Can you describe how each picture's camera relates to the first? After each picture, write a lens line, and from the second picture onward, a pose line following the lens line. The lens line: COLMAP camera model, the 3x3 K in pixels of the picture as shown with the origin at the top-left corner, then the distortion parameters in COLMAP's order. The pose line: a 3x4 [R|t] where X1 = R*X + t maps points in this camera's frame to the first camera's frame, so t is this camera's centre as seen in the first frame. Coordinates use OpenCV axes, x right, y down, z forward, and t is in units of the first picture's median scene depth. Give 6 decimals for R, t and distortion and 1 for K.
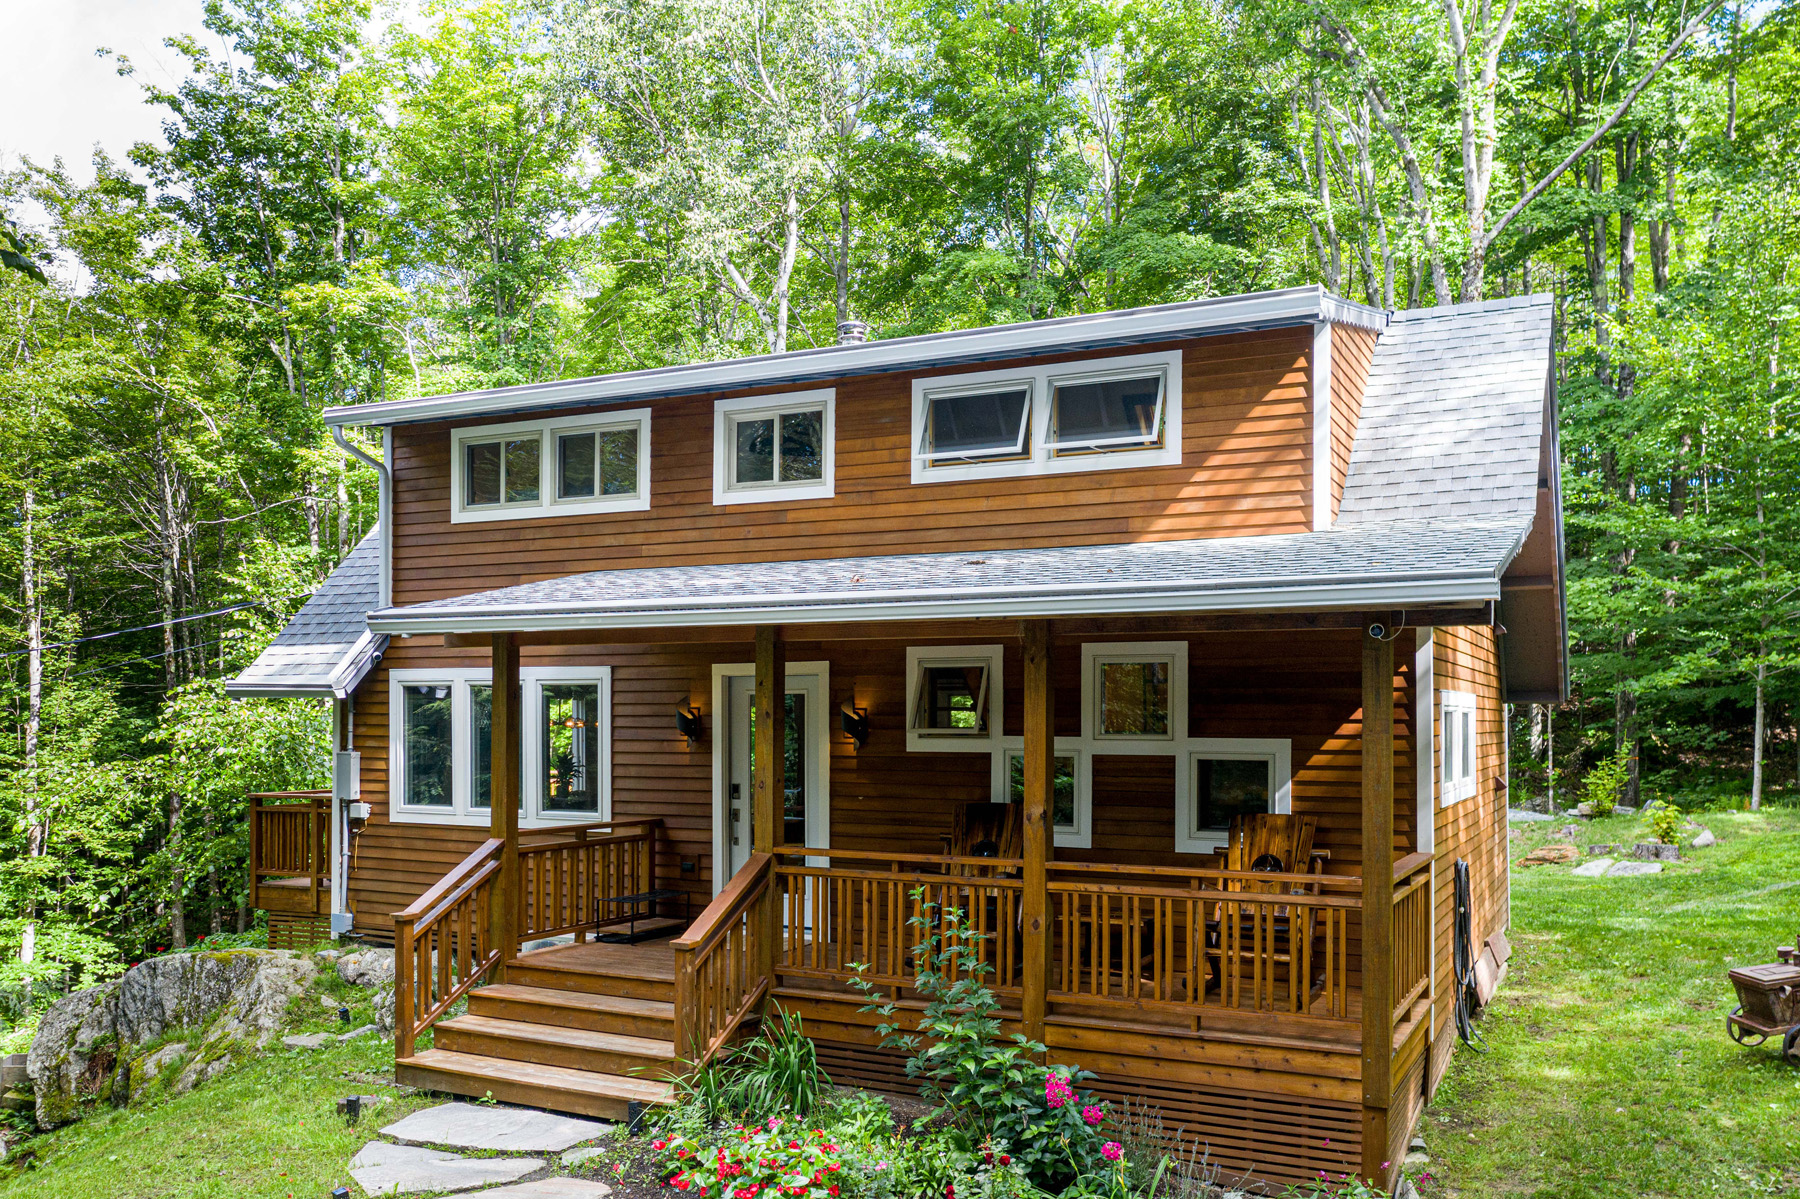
lens RADIAL K [[1430.0, 0, 892.9], [0, 1430.0, 612.1], [0, 0, 1]] dist [-0.017577, 0.023813]
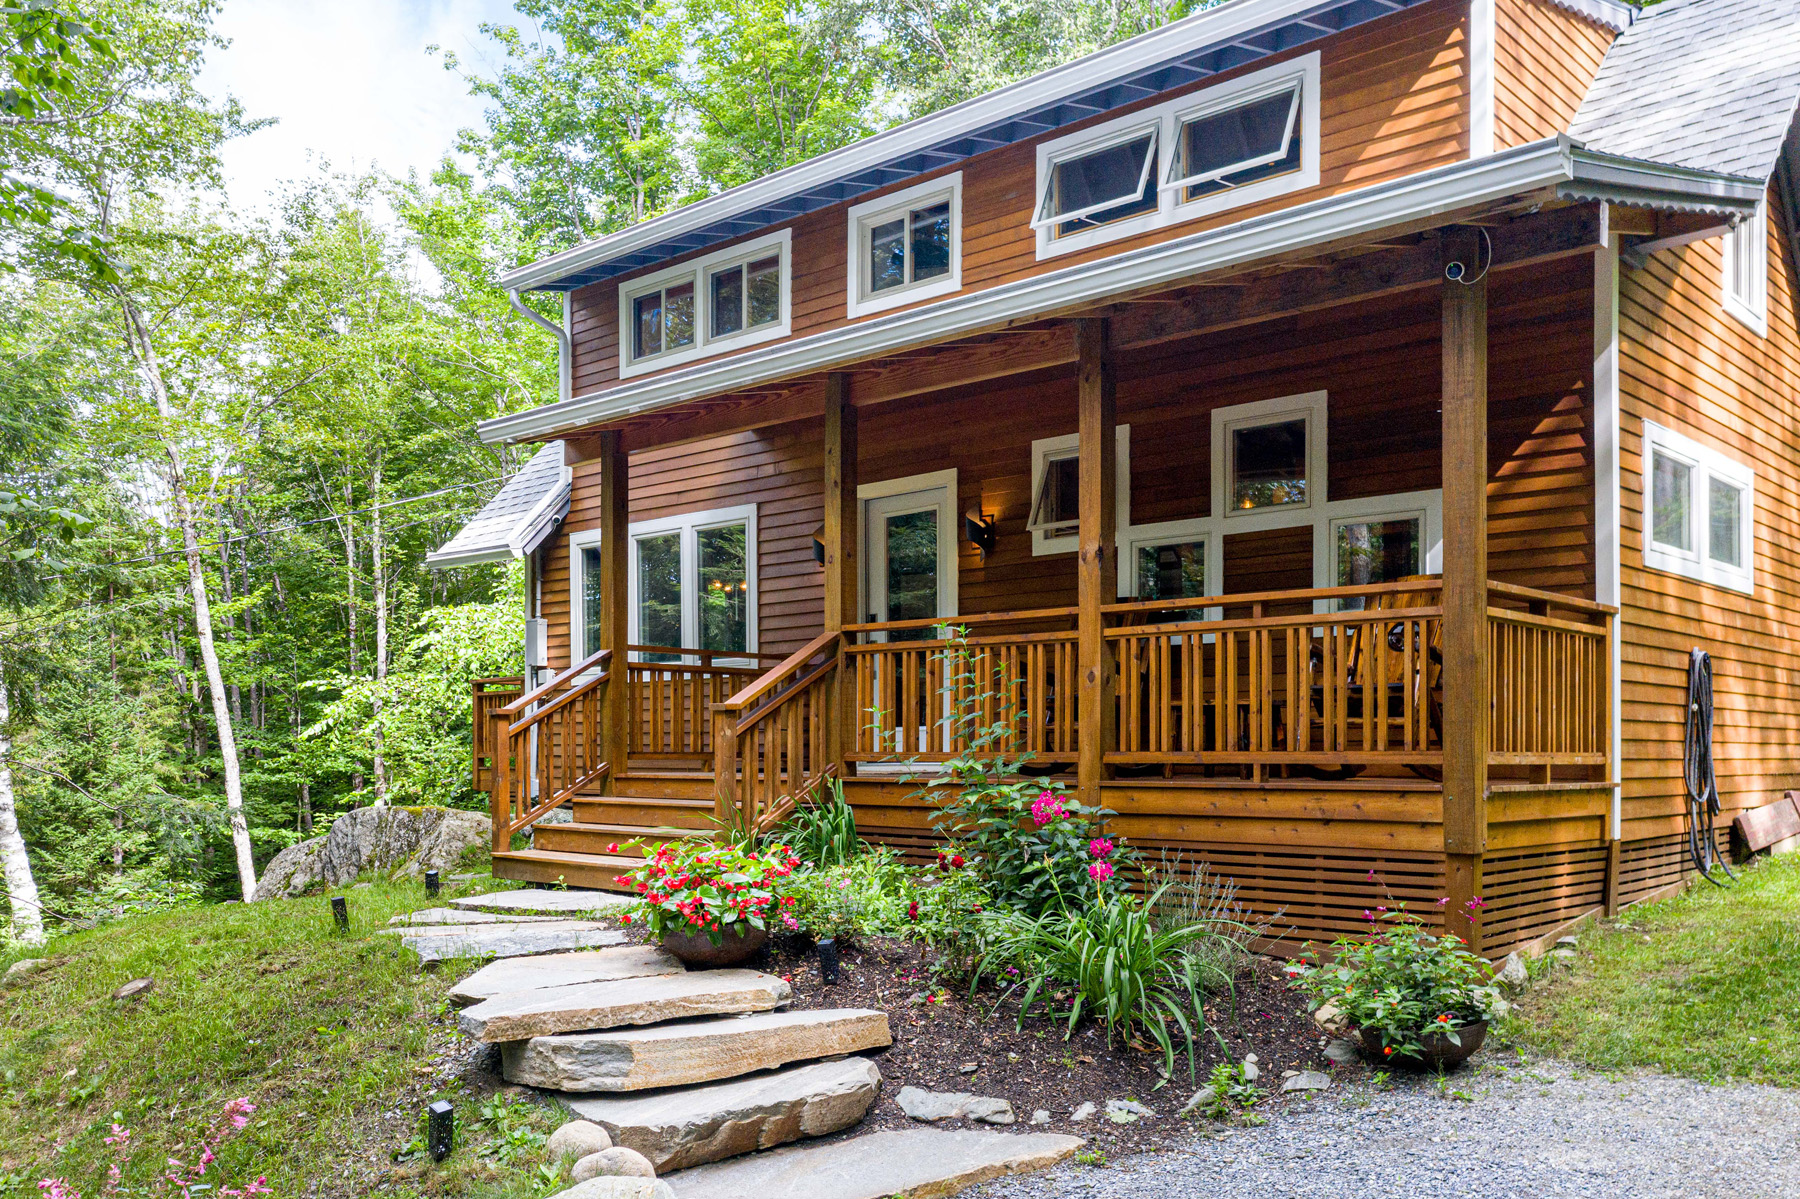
lens RADIAL K [[1519.0, 0, 937.2], [0, 1519.0, 711.1], [0, 0, 1]] dist [-0.003753, 0.010087]
pose [[0.959648, -0.015299, -0.280786, 0.204089], [0.017950, 0.999815, 0.006873, 0.174567], [0.280629, -0.011636, 0.959746, 0.058532]]
